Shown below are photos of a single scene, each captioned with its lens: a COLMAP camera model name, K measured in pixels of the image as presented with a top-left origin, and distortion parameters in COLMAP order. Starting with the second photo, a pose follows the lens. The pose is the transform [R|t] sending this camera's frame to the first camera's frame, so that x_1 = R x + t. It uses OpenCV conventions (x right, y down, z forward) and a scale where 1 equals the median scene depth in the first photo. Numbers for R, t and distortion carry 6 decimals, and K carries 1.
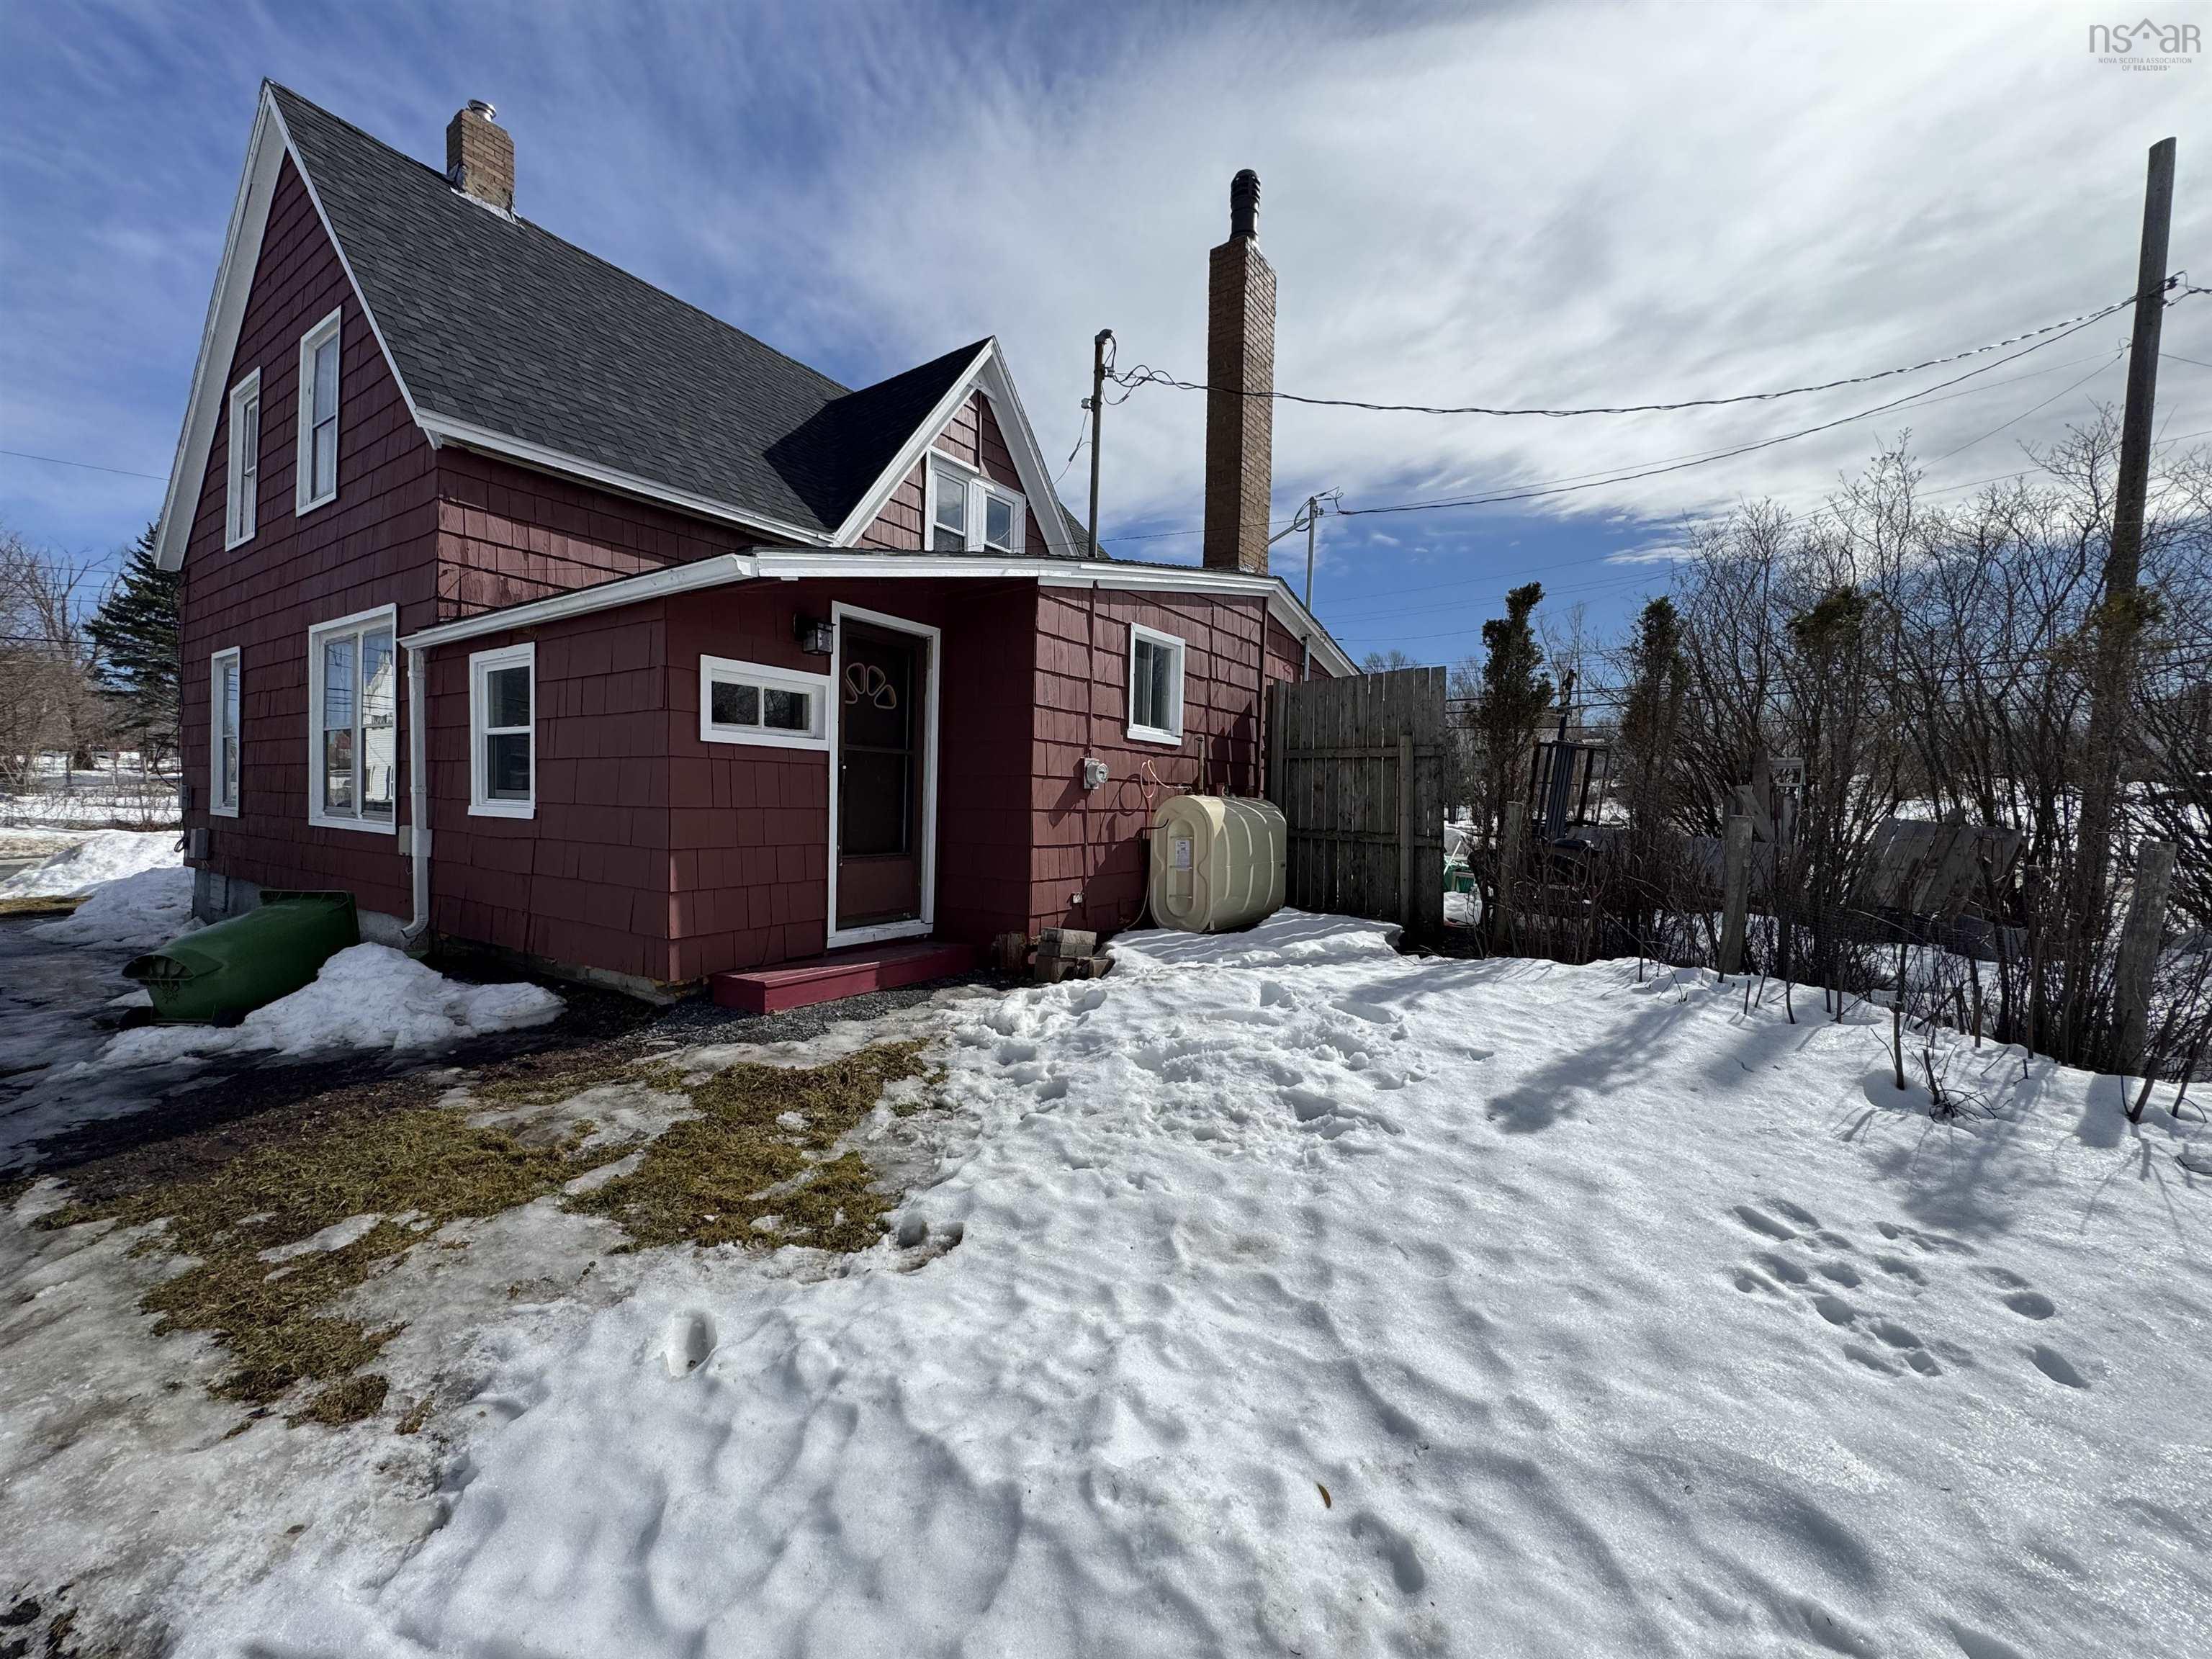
lens RADIAL K [[878.1, 0, 1106.0], [0, 878.1, 829.5], [0, 0, 1]] dist [-0.000319, 0.000117]
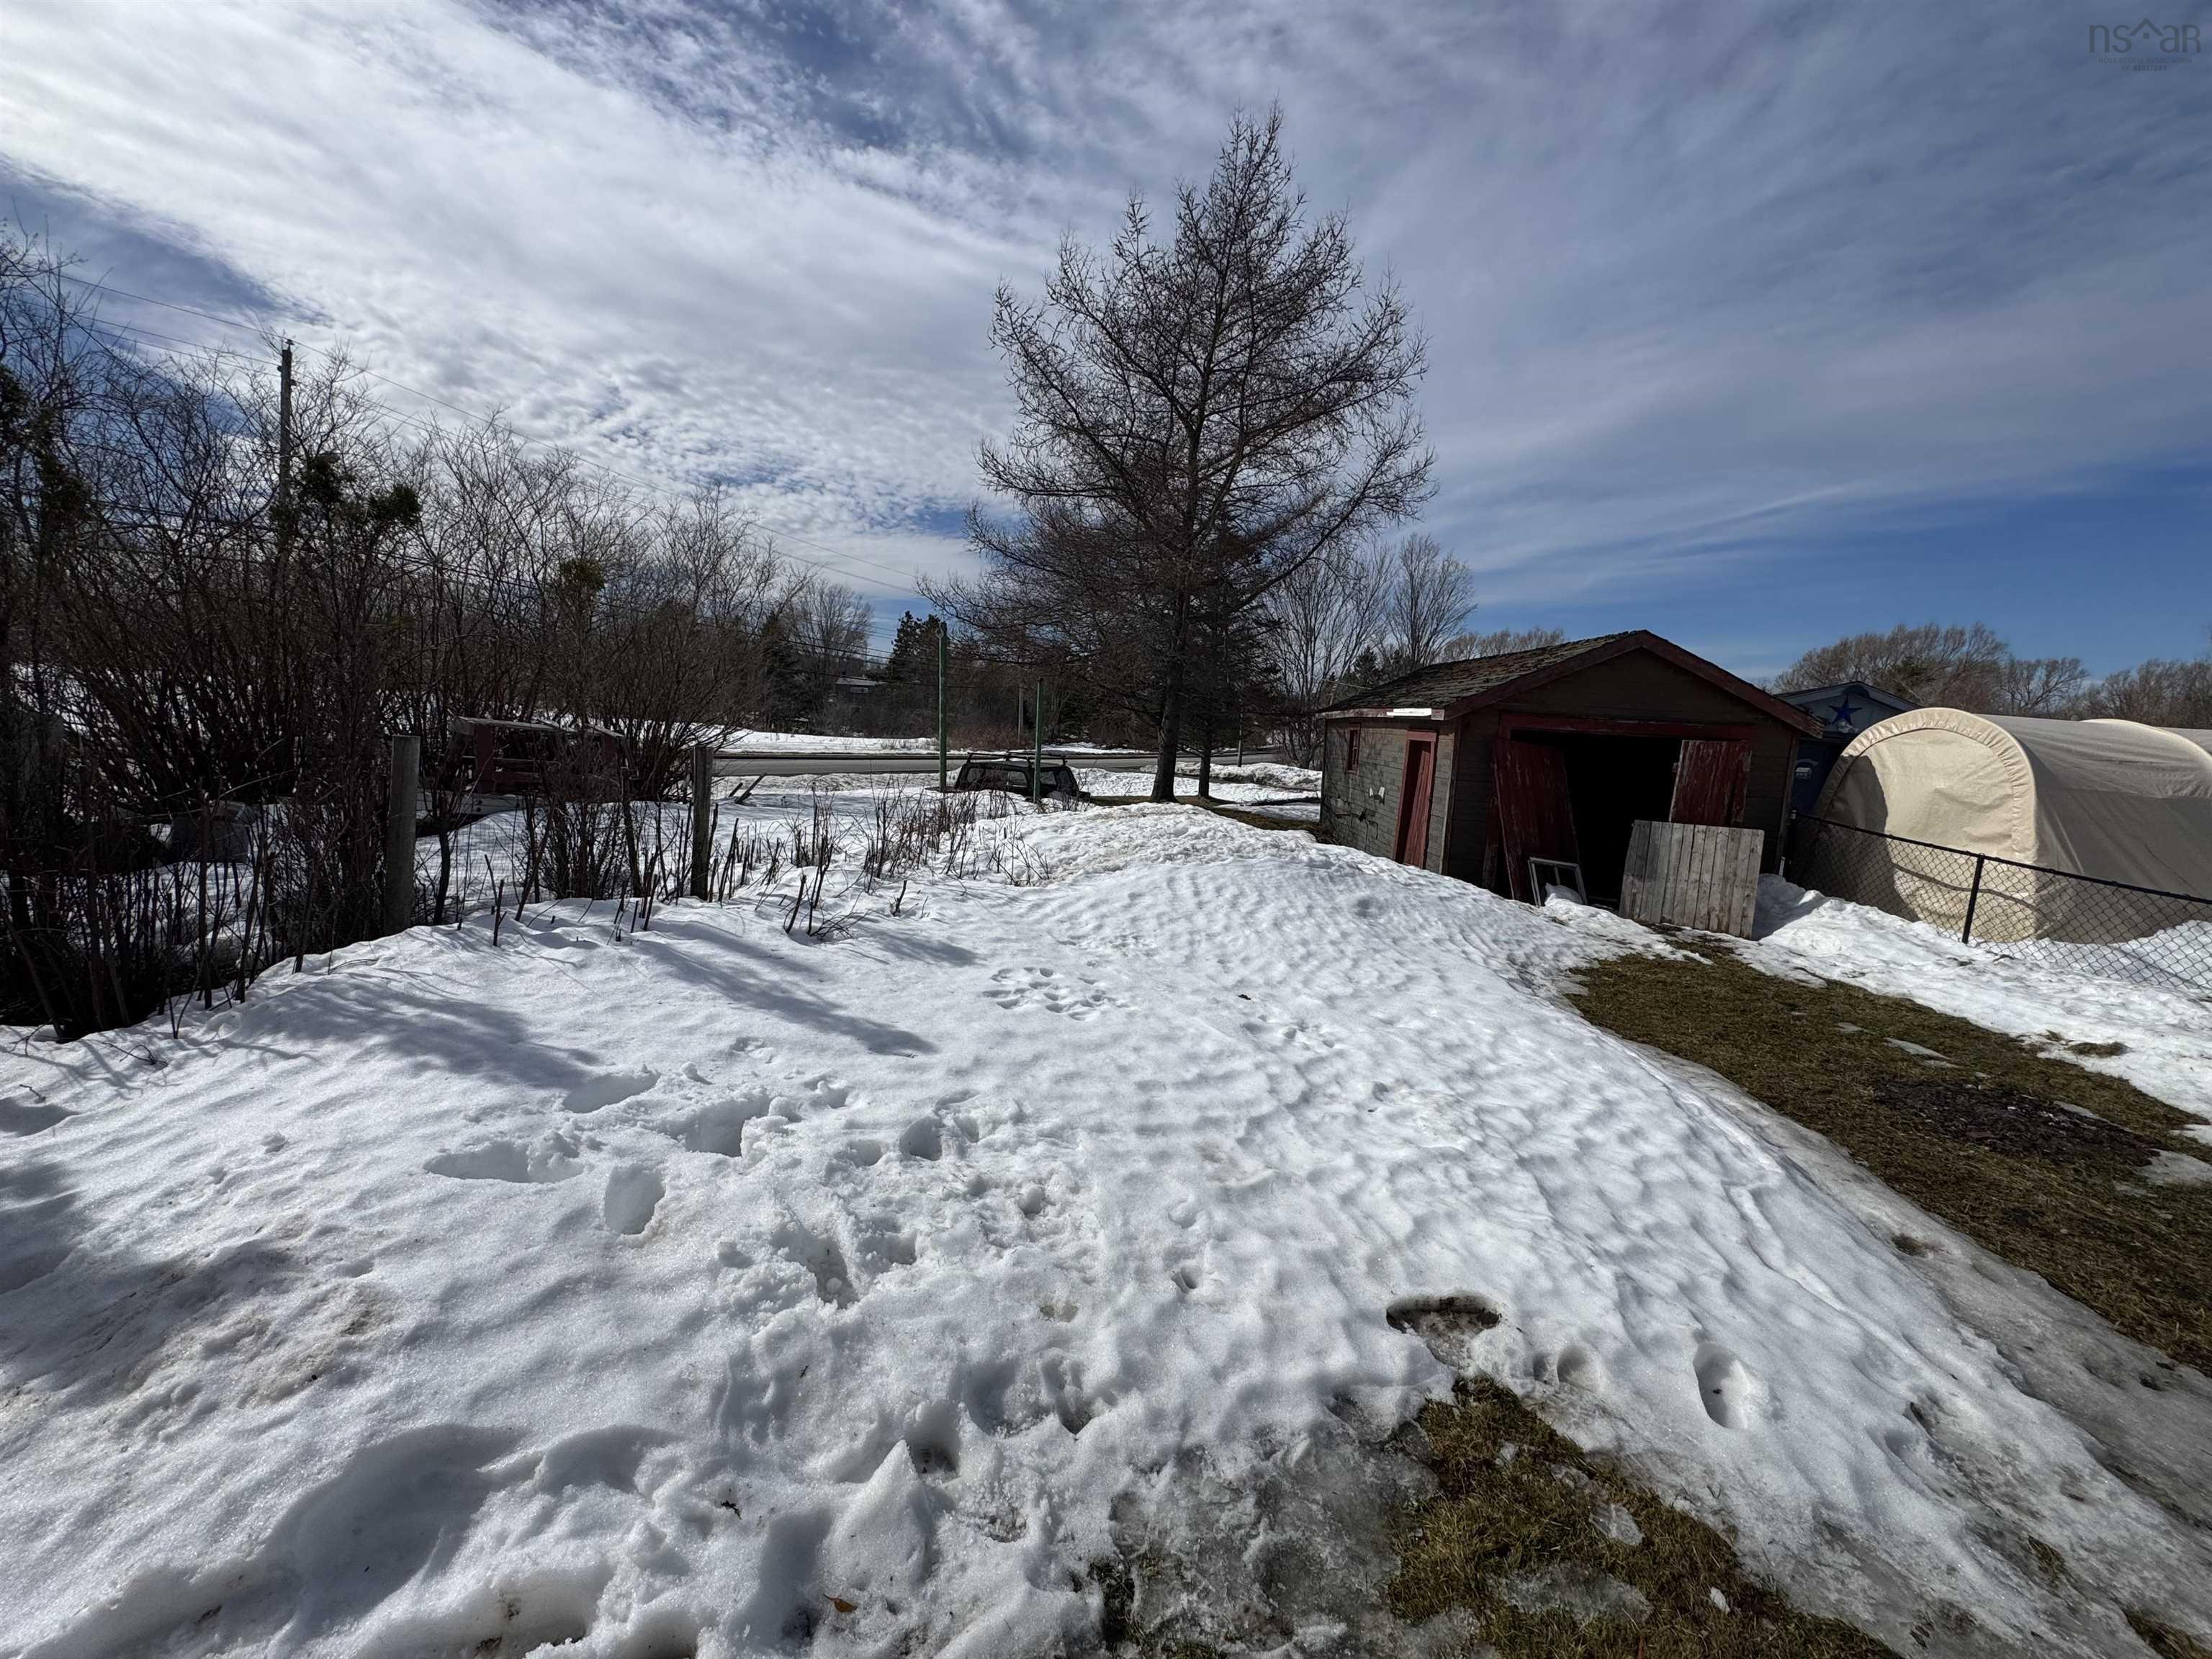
lens RADIAL K [[878.1, 0, 1106.0], [0, 878.1, 829.5], [0, 0, 1]] dist [-0.000319, 0.000117]
pose [[-0.559778, -0.150696, 0.814825, -0.453067], [-0.024662, 0.985919, 0.165396, -0.107348], [-0.828276, 0.072489, -0.555612, 1.185768]]
